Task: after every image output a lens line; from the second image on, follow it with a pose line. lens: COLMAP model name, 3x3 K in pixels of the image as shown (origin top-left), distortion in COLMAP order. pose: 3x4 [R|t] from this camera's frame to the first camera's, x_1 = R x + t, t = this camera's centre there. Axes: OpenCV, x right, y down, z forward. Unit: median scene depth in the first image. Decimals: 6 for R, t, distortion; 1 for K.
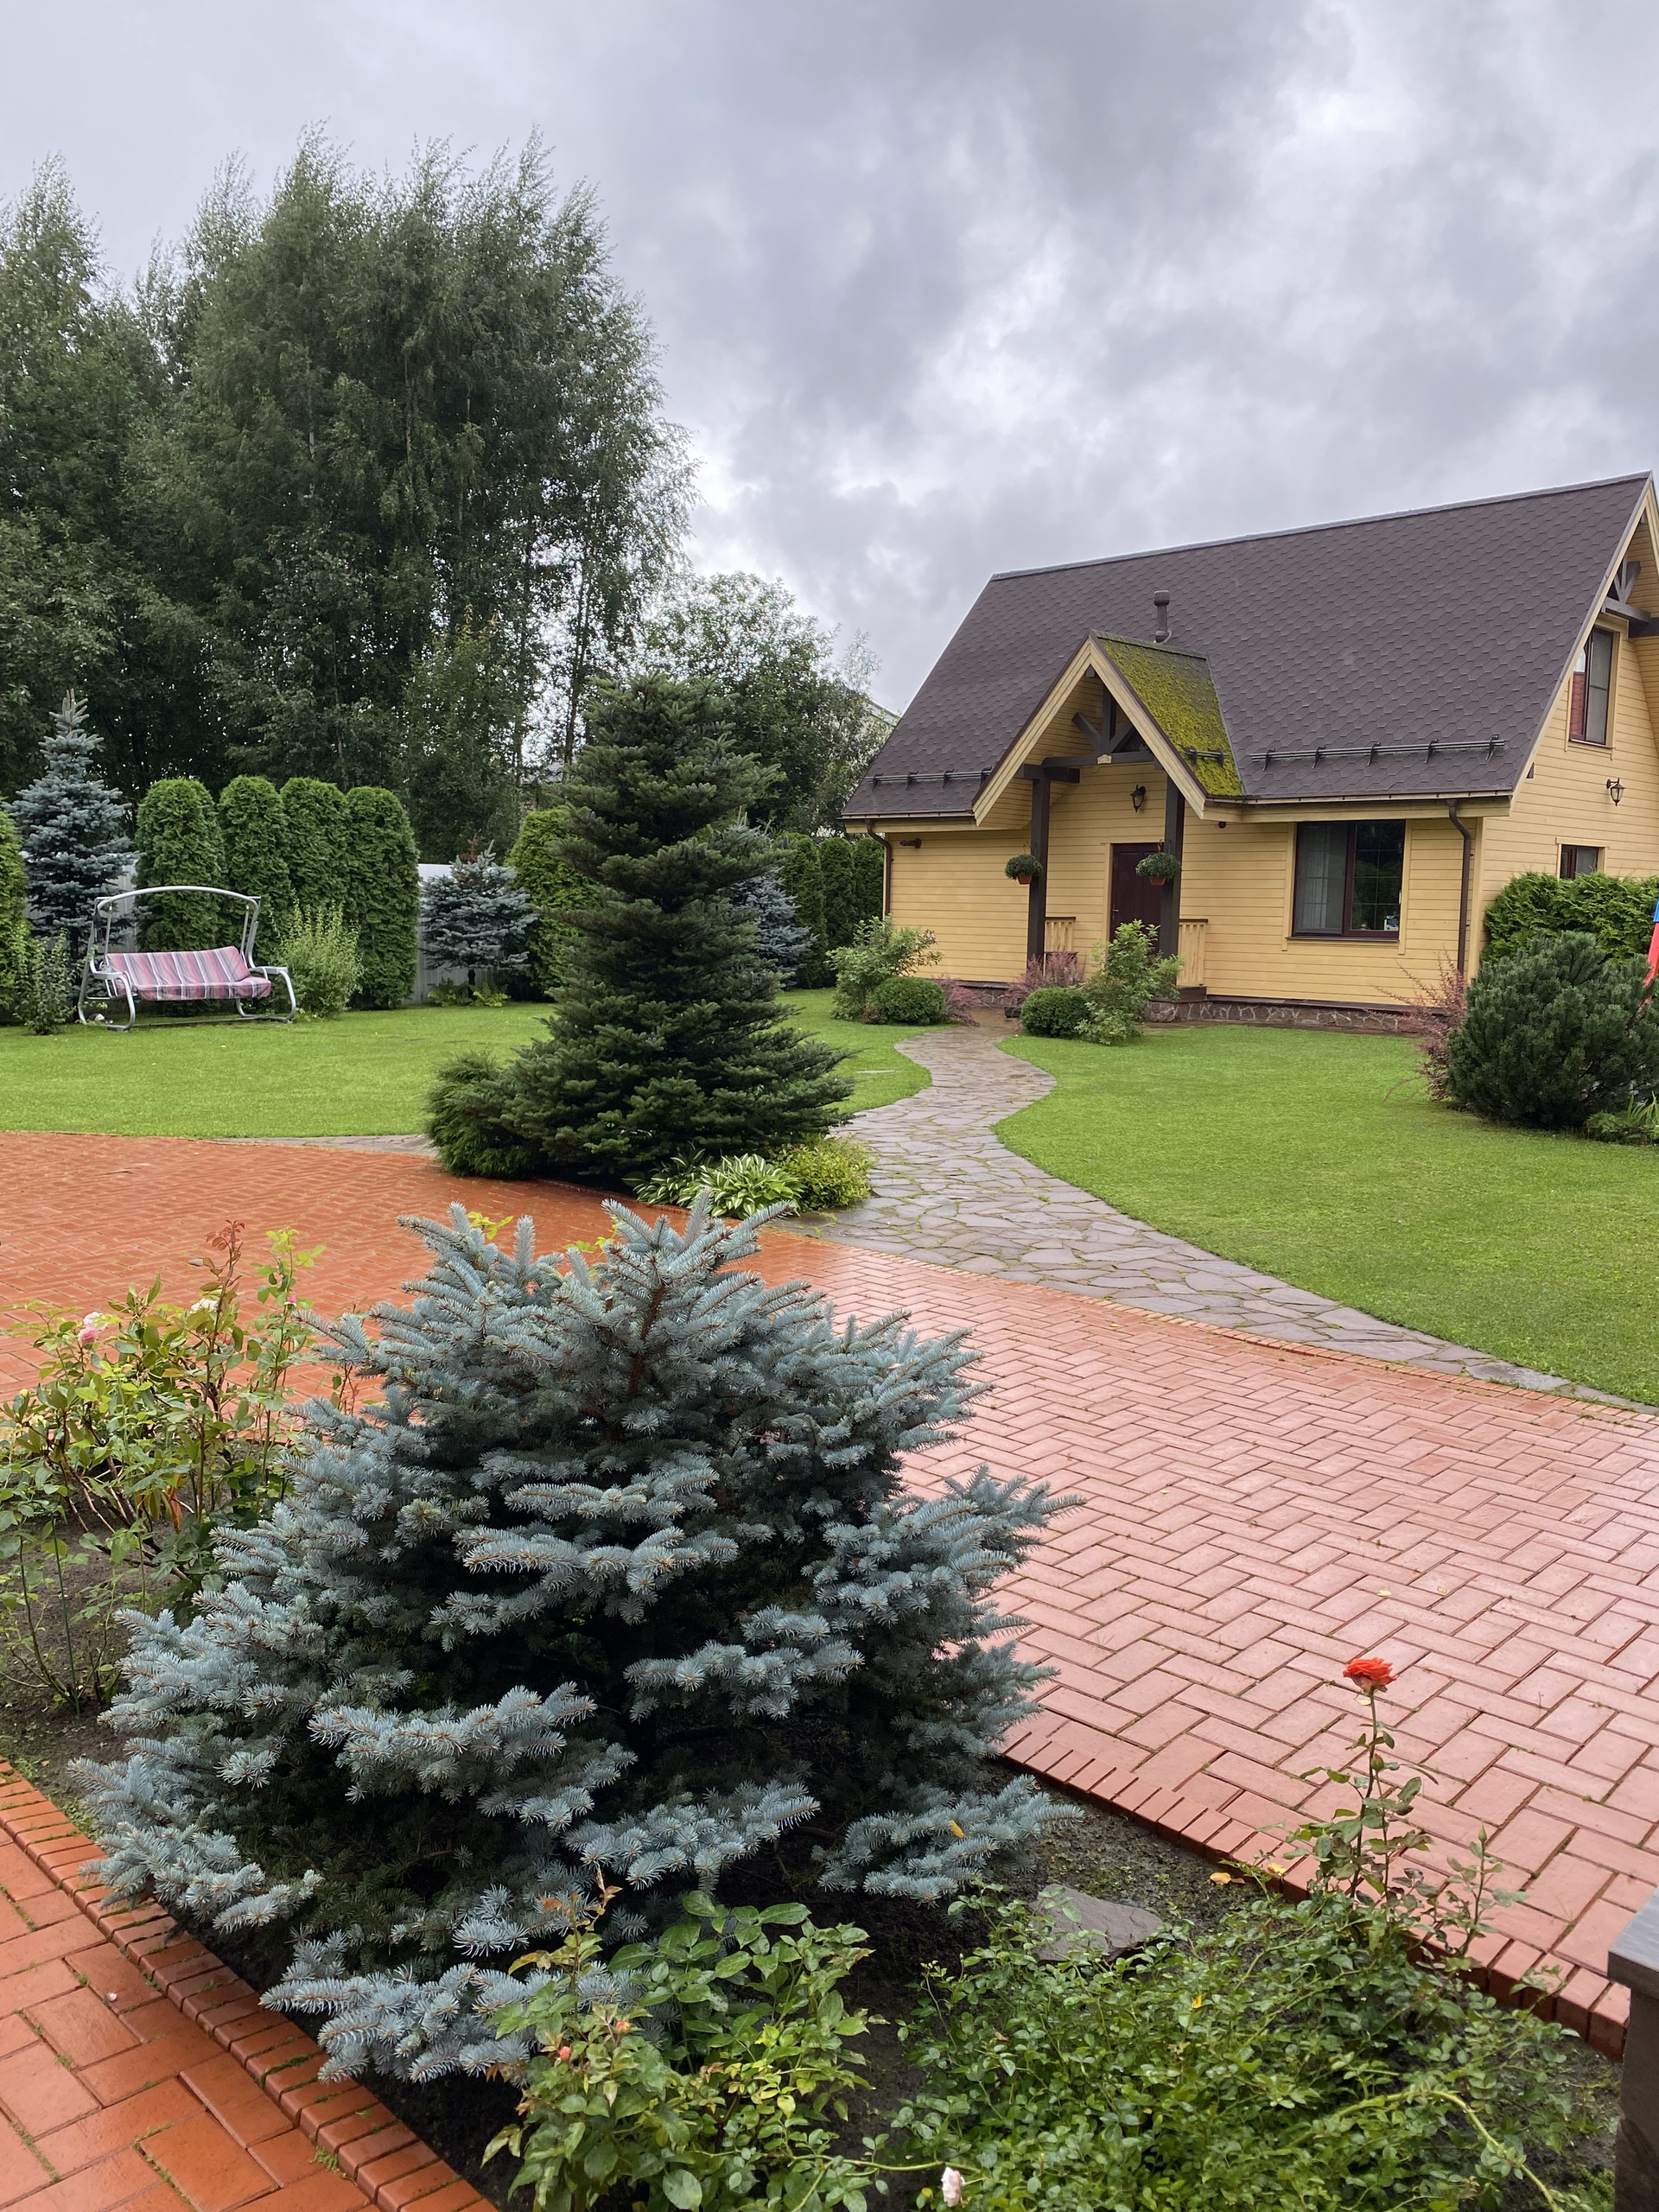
lens RADIAL K [[1694.1, 0, 846.2], [0, 1694.1, 1128.5], [0, 0, 1]] dist [0.039203, -0.047813]
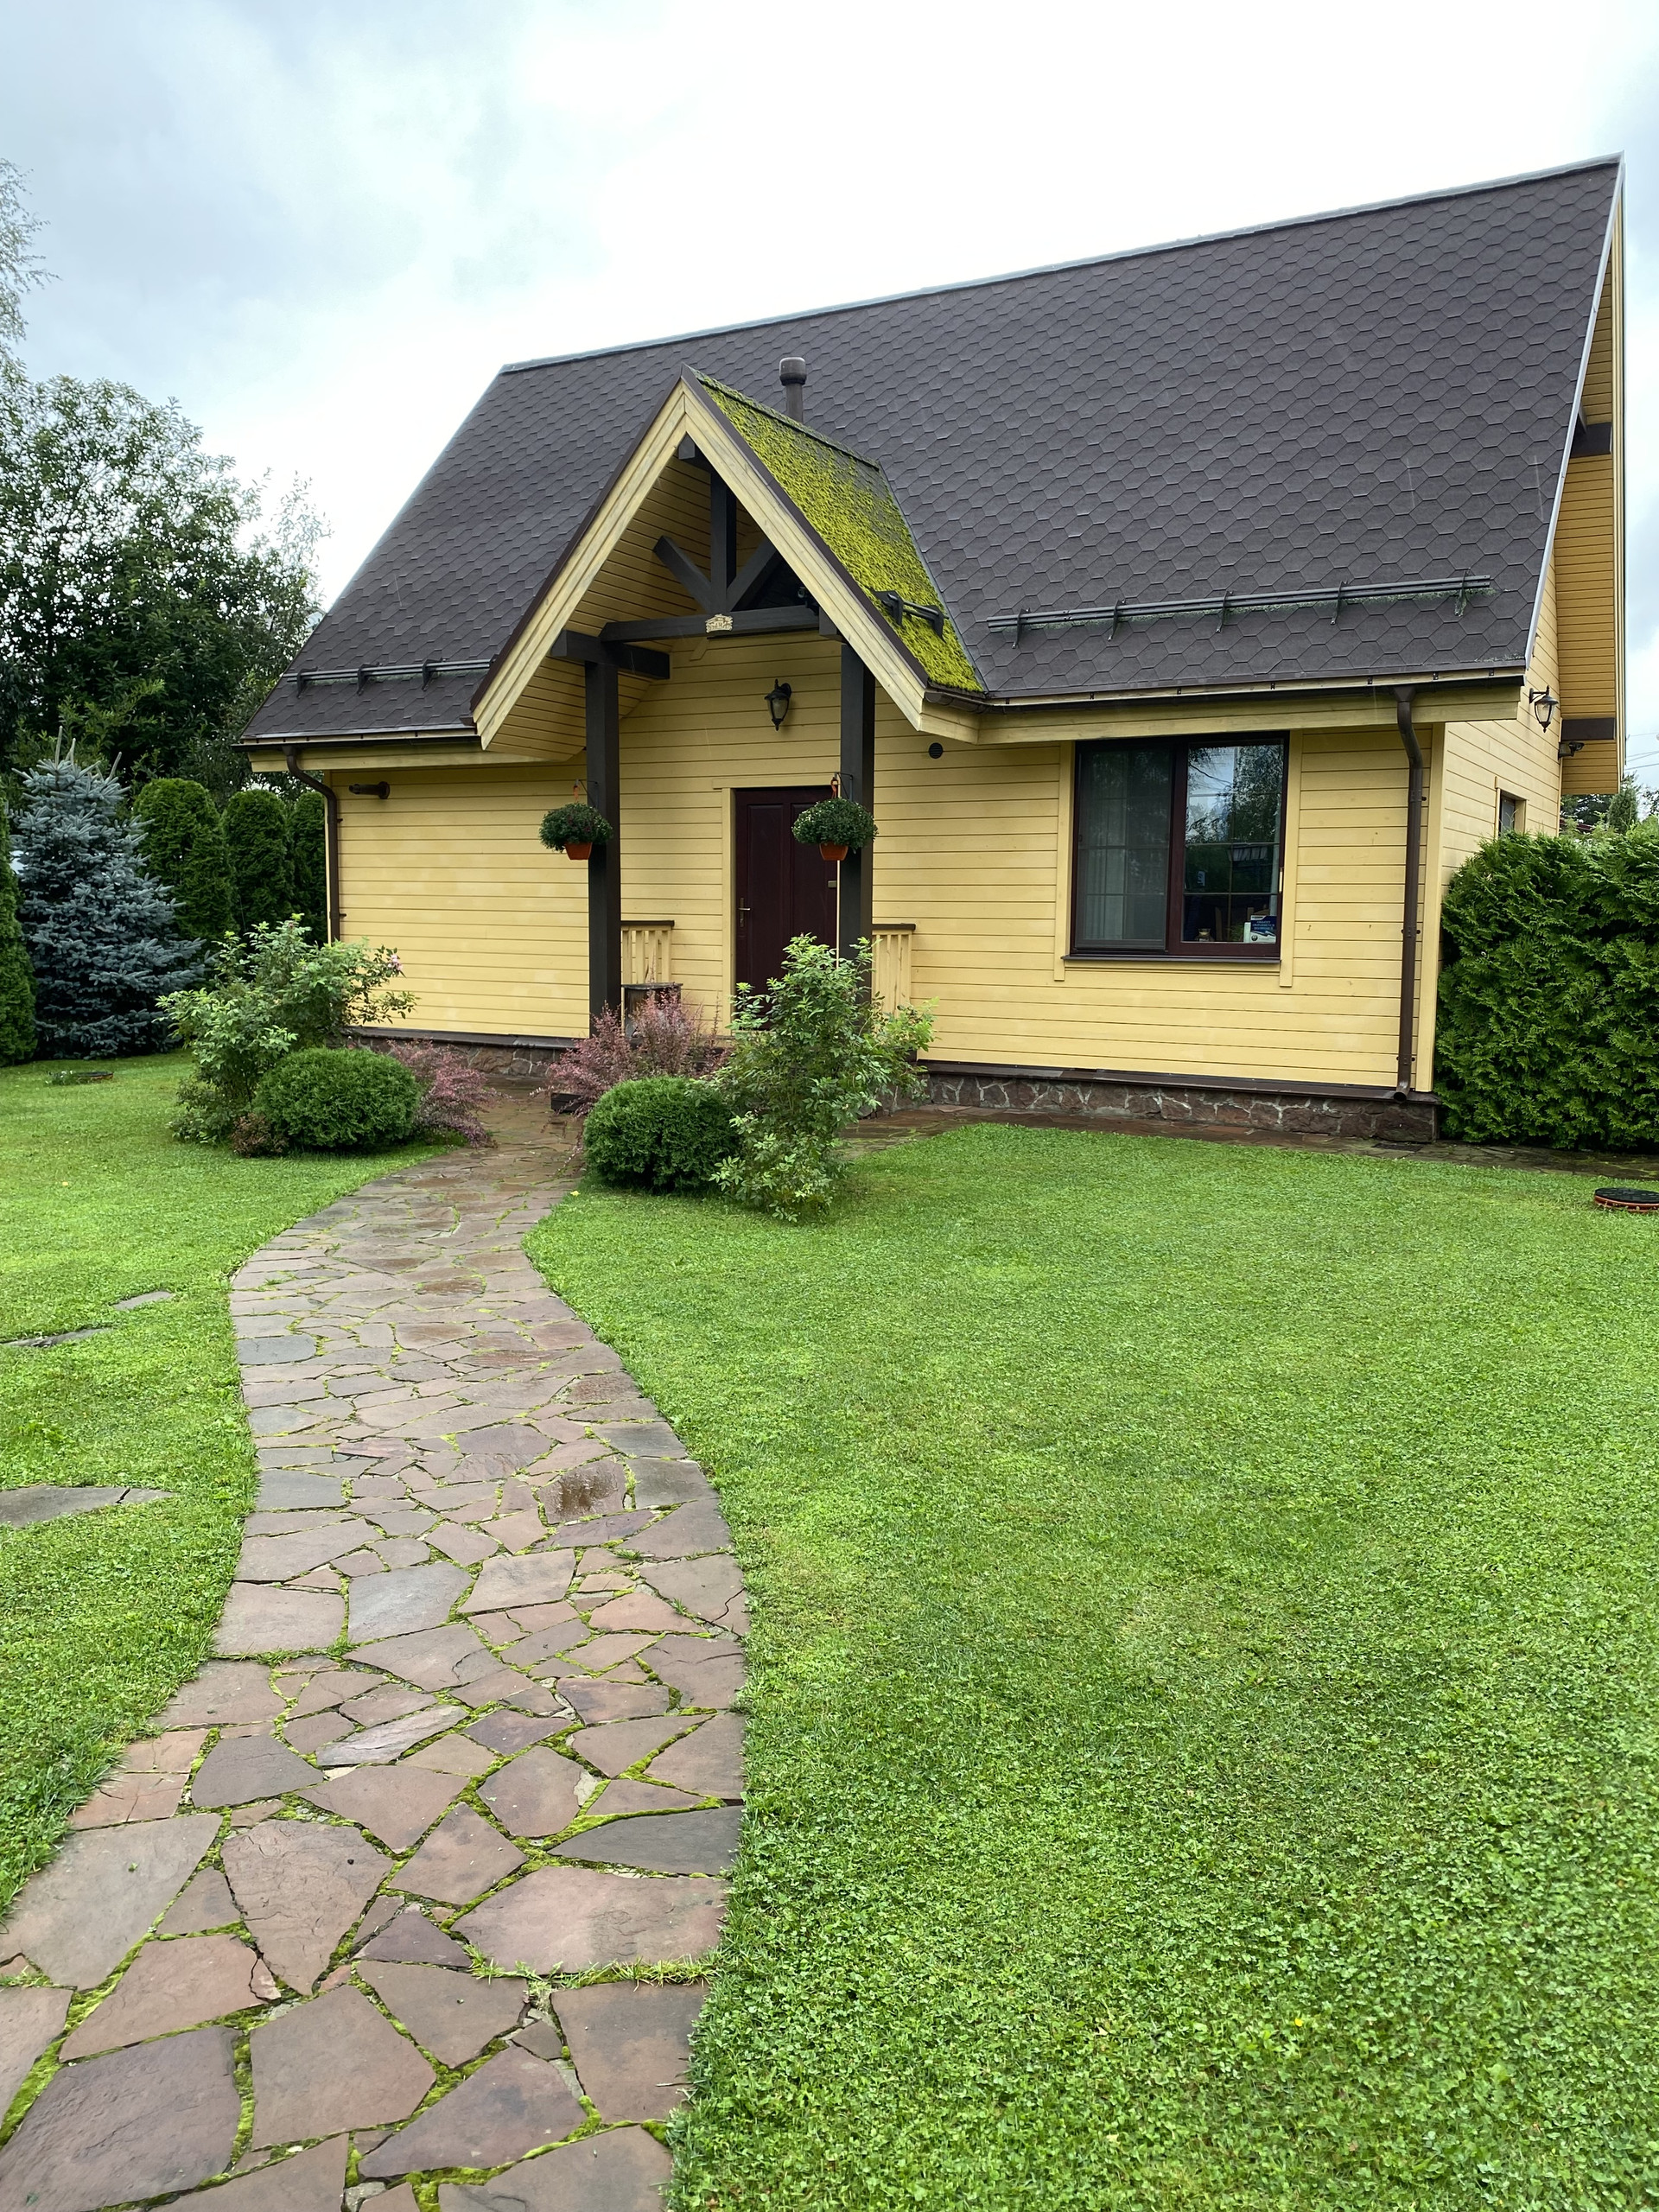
lens RADIAL K [[1694.1, 0, 845.5], [0, 1694.1, 1157.9], [0, 0, 1]] dist [0.039203, -0.047813]
pose [[0.966562, -0.041069, 0.253123, 0.048411], [0.037579, 0.999120, 0.018612, -0.058091], [-0.253664, -0.008477, 0.967255, 0.470008]]
